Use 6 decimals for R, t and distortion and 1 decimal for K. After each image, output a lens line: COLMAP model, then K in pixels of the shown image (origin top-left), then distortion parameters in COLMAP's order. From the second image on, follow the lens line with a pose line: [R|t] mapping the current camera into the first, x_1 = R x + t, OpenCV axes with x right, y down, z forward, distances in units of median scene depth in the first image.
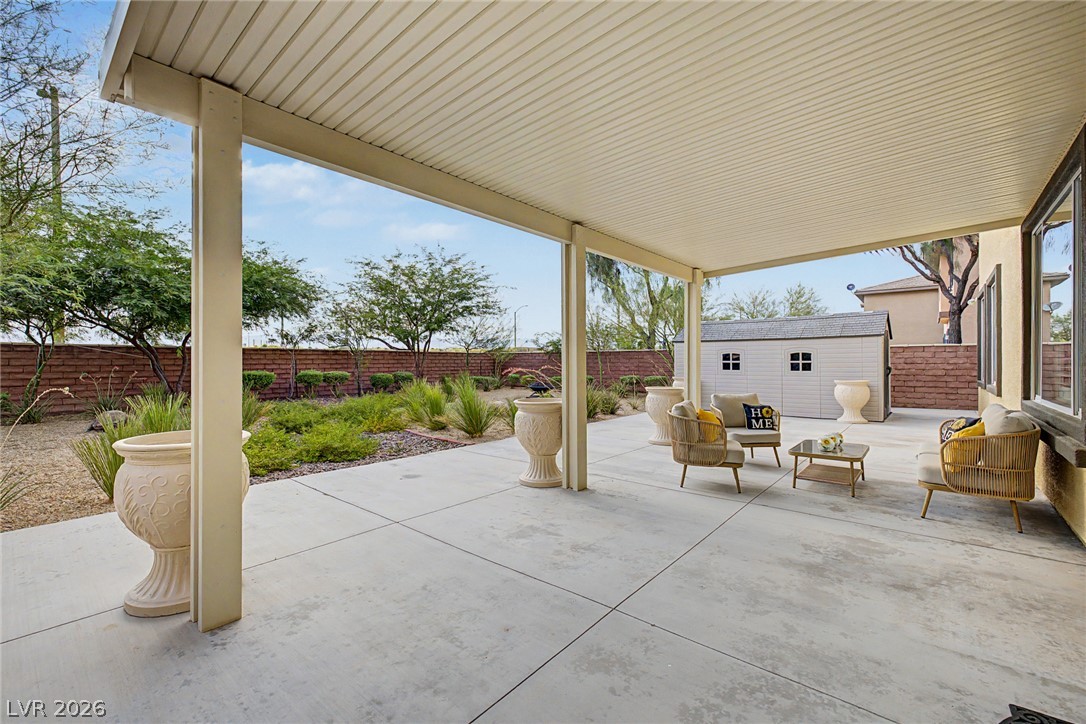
lens RADIAL K [[461.3, 0, 535.8], [0, 461.3, 362.2], [0, 0, 1]] dist [0.002500, 0.000094]
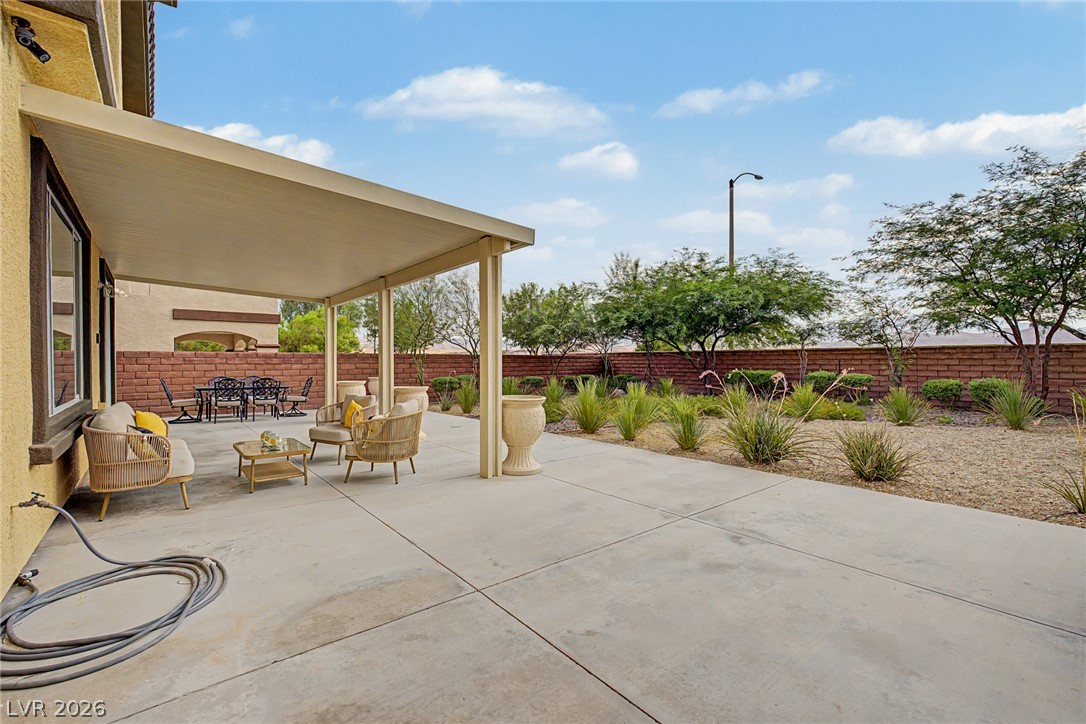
lens RADIAL K [[461.3, 0, 535.8], [0, 461.3, 362.2], [0, 0, 1]] dist [0.002500, 0.000094]
pose [[-0.170967, 0.002077, -0.985275, 0.922396], [-0.002831, 0.999993, 0.002599, -0.001689], [0.985273, 0.003234, -0.170960, 1.034177]]
